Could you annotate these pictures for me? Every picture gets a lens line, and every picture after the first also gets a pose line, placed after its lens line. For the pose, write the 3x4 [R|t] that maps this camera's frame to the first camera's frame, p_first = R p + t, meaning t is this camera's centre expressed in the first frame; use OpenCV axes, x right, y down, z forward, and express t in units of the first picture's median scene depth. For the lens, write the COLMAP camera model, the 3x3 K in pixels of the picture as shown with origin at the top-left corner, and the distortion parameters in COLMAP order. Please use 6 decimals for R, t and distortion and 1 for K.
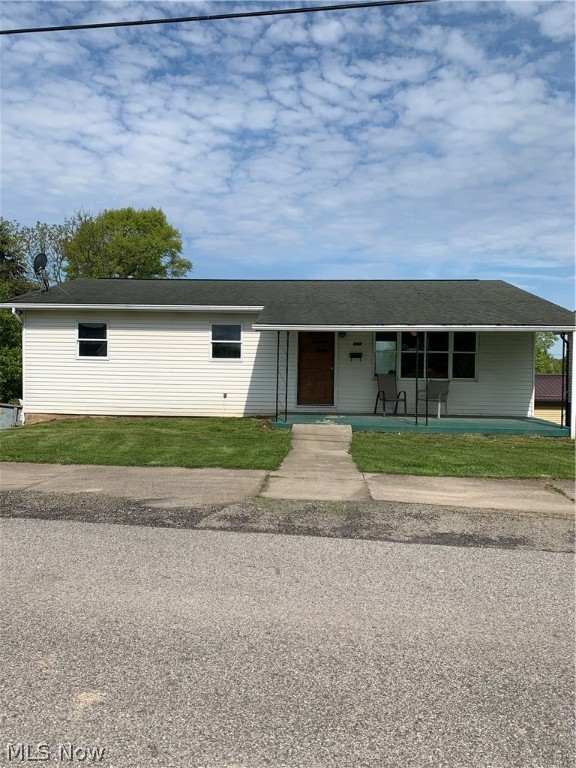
lens RADIAL K [[587.8, 0, 285.7], [0, 587.8, 382.3], [0, 0, 1]] dist [0.027631, -0.022695]
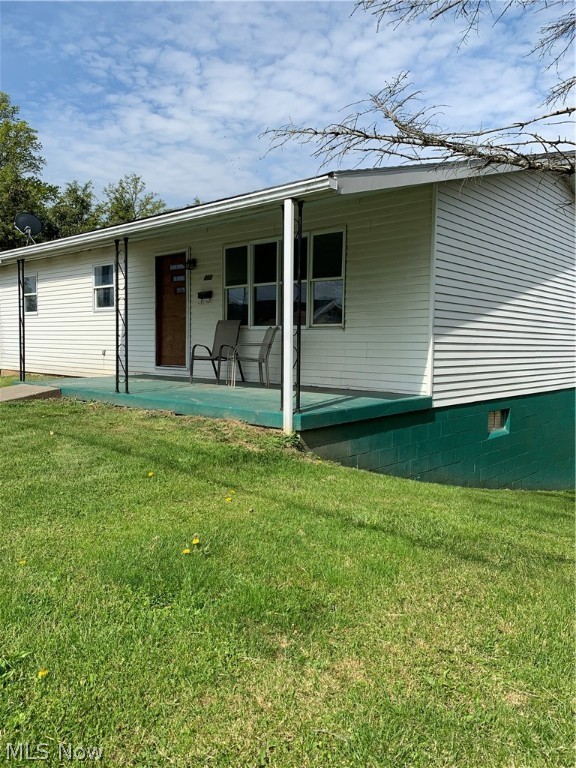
lens RADIAL K [[587.8, 0, 288.1], [0, 587.8, 386.6], [0, 0, 1]] dist [0.027631, -0.022695]
pose [[0.771980, 0.042512, -0.634223, 0.622298], [-0.024527, 0.999010, 0.037110, 0.032825], [0.635173, -0.013093, 0.772259, 0.521318]]
